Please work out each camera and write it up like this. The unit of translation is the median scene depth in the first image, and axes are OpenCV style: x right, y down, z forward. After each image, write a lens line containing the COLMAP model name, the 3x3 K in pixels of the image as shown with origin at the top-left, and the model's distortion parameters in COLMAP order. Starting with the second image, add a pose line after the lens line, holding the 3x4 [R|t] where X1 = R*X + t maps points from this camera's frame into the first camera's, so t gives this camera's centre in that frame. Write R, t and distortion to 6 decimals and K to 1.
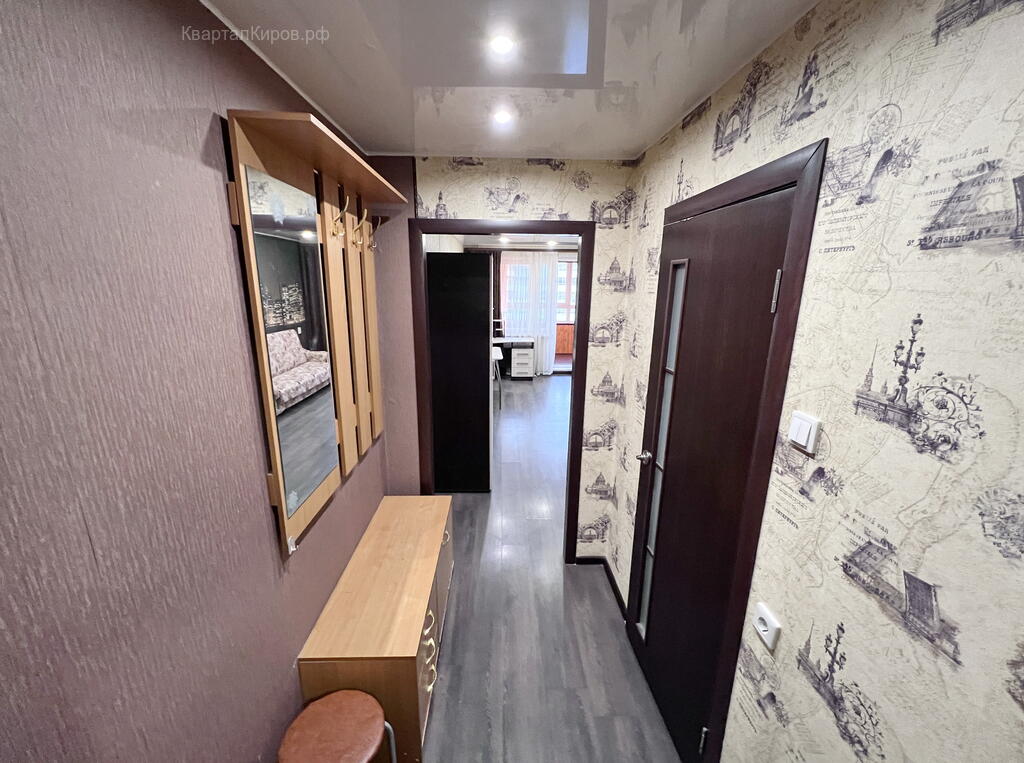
lens RADIAL K [[413.5, 0, 512.1], [0, 413.5, 381.2], [0, 0, 1]] dist [-0.000107, 0.000190]
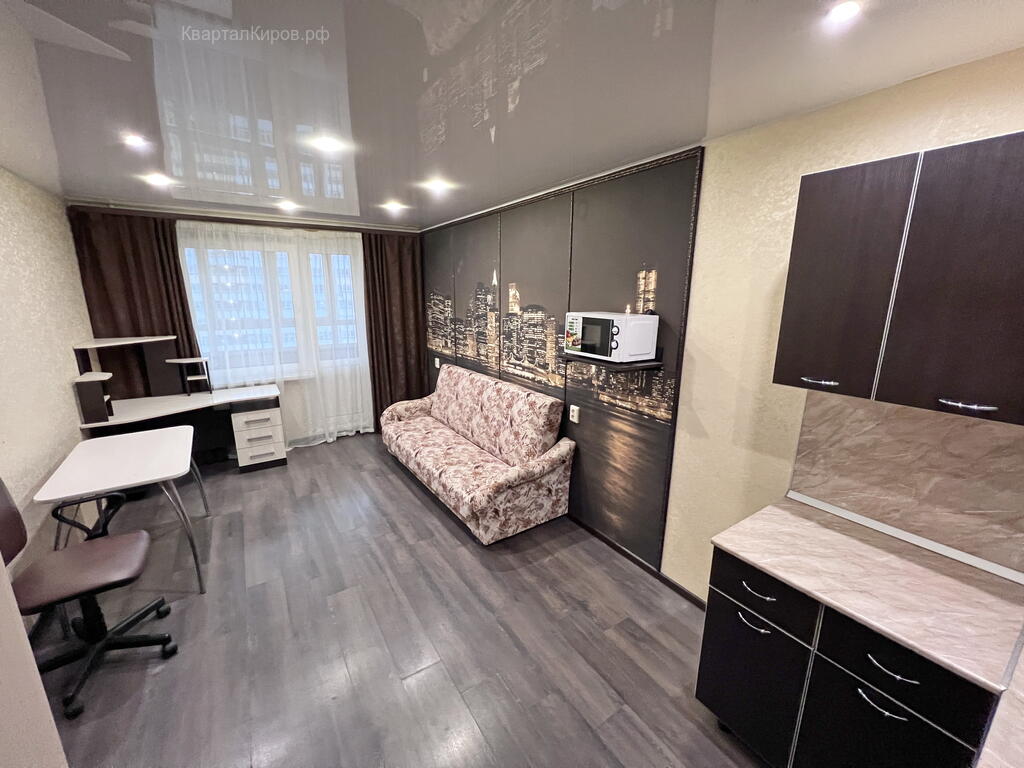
lens RADIAL K [[413.5, 0, 513.6], [0, 413.5, 387.3], [0, 0, 1]] dist [-0.000107, 0.000190]
pose [[0.848087, -0.127898, 0.514190, 0.036437], [0.129729, 0.991016, 0.032532, -0.082332], [-0.513731, 0.039115, 0.857059, 0.378639]]
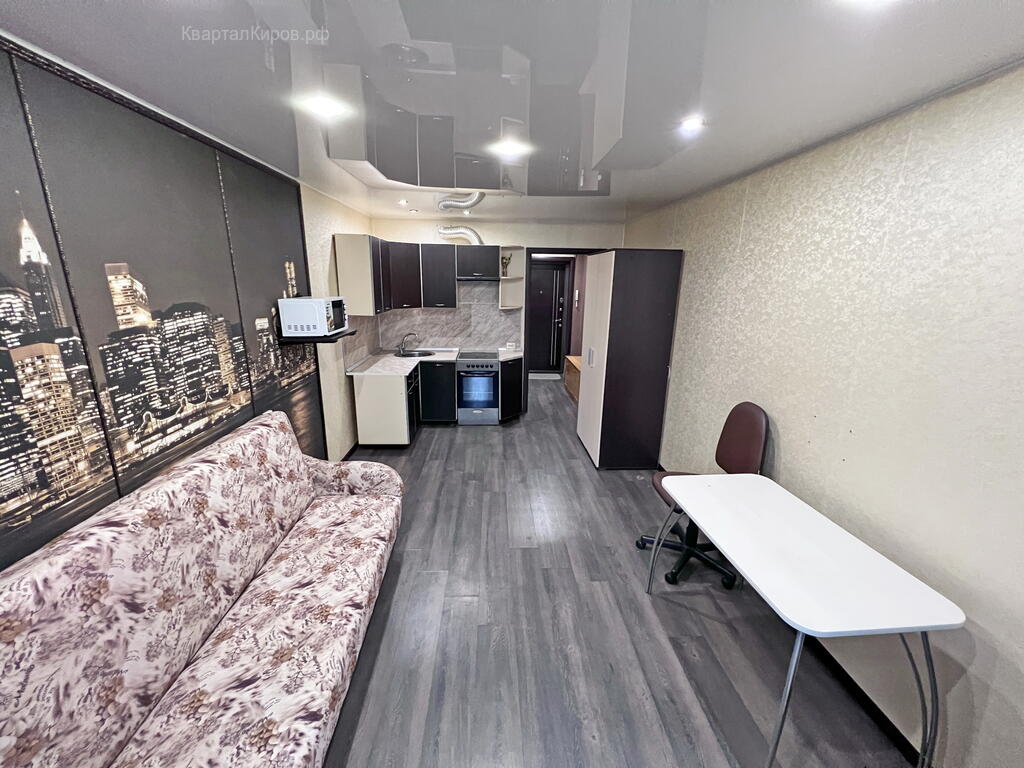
lens RADIAL K [[408.8, 0, 509.9], [0, 408.8, 384.7], [0, 0, 1]] dist [0.000878, 0.000550]
pose [[-0.999541, -0.020632, -0.022177, 0.094301], [-0.028675, 0.880417, 0.473332, -0.234757], [0.009759, 0.473751, -0.880605, 0.994435]]
